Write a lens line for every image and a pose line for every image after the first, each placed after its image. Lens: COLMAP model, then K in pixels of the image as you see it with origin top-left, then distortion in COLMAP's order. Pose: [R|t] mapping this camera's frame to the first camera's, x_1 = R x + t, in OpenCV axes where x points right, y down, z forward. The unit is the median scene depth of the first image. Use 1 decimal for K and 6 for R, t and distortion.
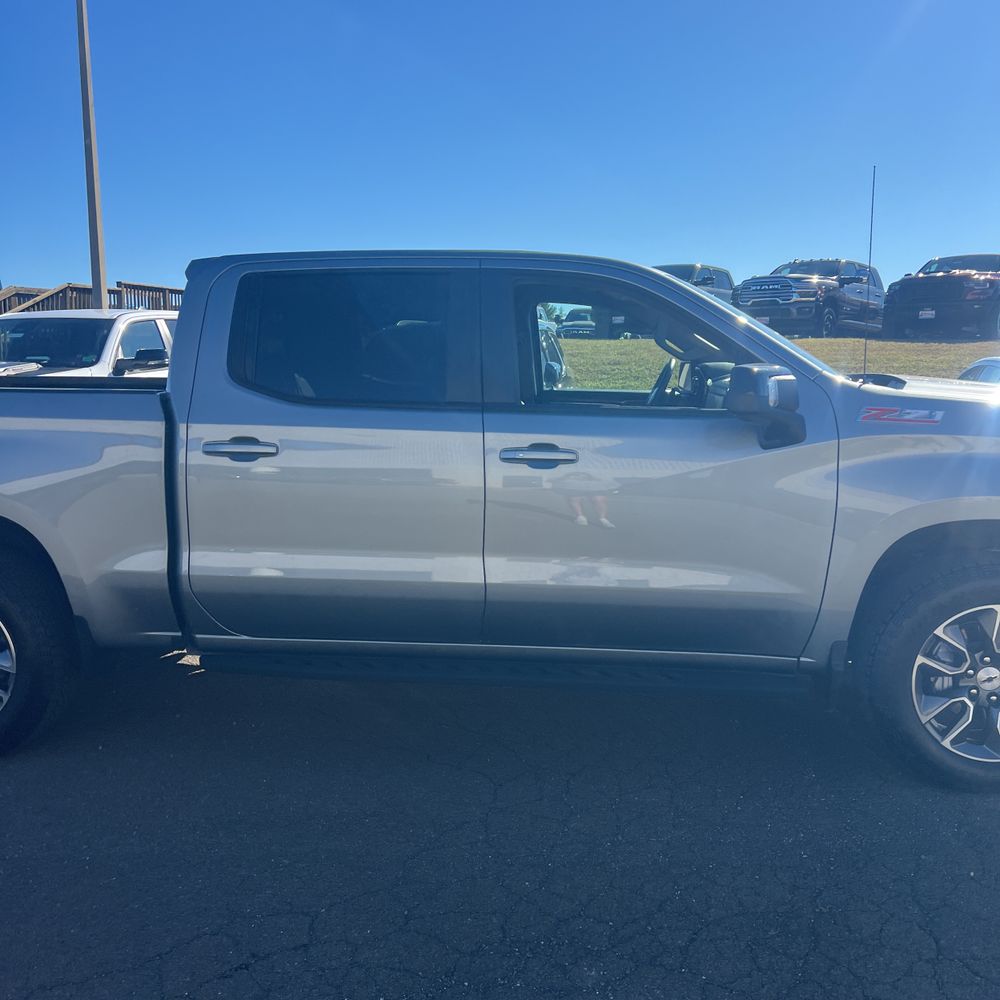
lens RADIAL K [[1034.0, 0, 481.6], [0, 1034.0, 498.0], [0, 0, 1]] dist [0.024760, -0.027942]
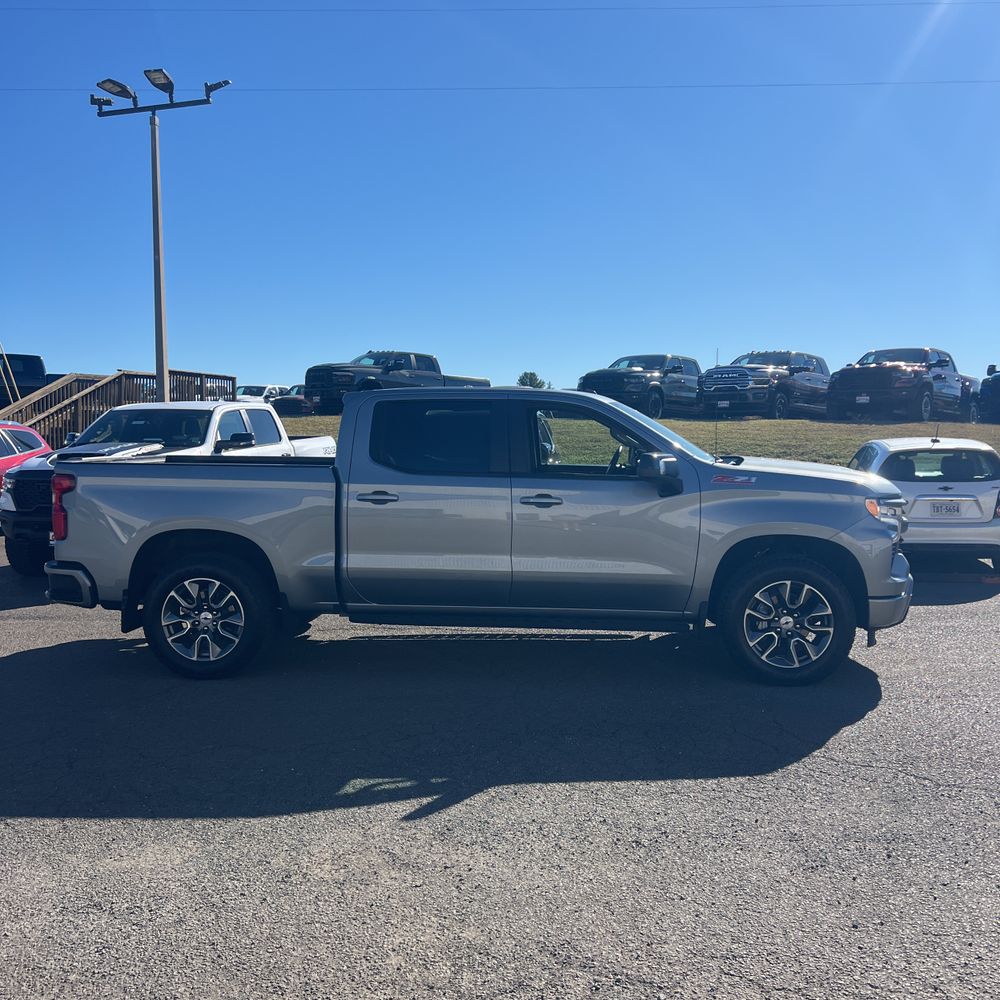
lens RADIAL K [[1013.4, 0, 492.7], [0, 1013.4, 498.4], [0, 0, 1]] dist [0.008411, 0.013046]
pose [[0.999810, 0.000409, 0.019465, -0.012672], [0.000922, 0.997664, -0.068308, 0.014854], [-0.019447, 0.068313, 0.997474, -0.152978]]
